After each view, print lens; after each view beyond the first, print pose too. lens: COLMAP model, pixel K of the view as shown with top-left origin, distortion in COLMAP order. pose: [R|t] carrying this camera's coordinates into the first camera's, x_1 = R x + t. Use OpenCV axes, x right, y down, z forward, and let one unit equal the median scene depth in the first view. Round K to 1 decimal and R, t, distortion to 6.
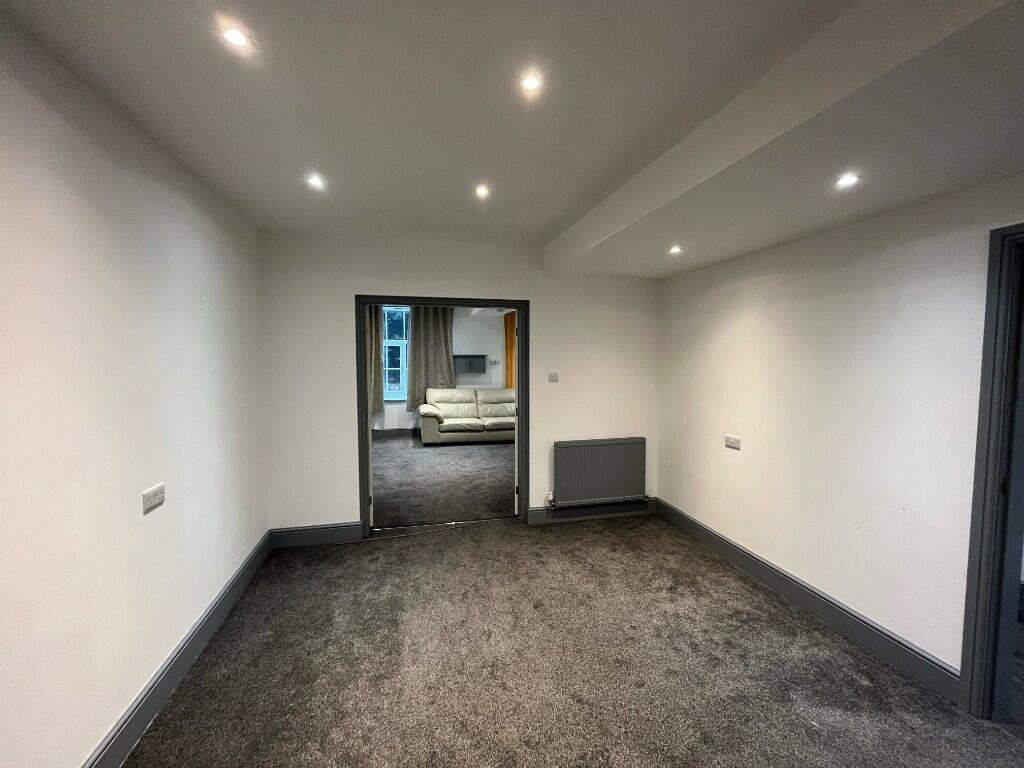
lens RADIAL K [[413.3, 0, 514.3], [0, 413.3, 380.9], [0, 0, 1]] dist [-0.001978, -0.000342]
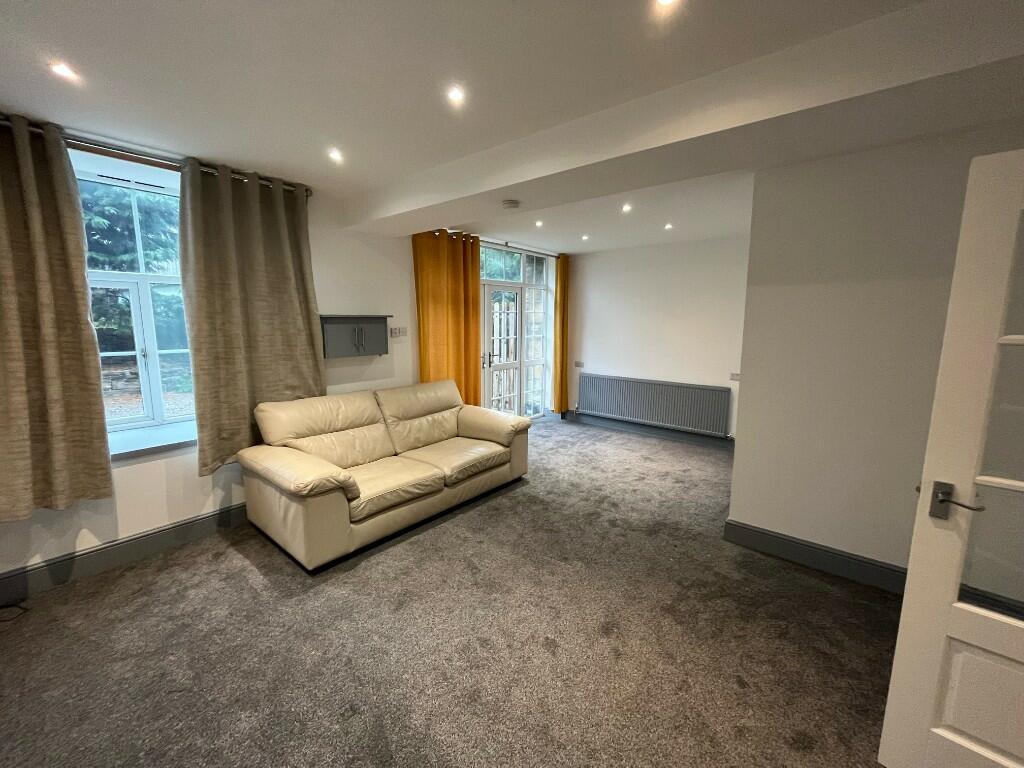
lens RADIAL K [[413.3, 0, 502.3], [0, 413.3, 381.7], [0, 0, 1]] dist [-0.001978, -0.000342]
pose [[0.821018, -0.088703, 0.563969, -0.236909], [0.039890, 0.994355, 0.098324, -0.029979], [-0.569506, -0.058229, 0.819922, 0.554697]]
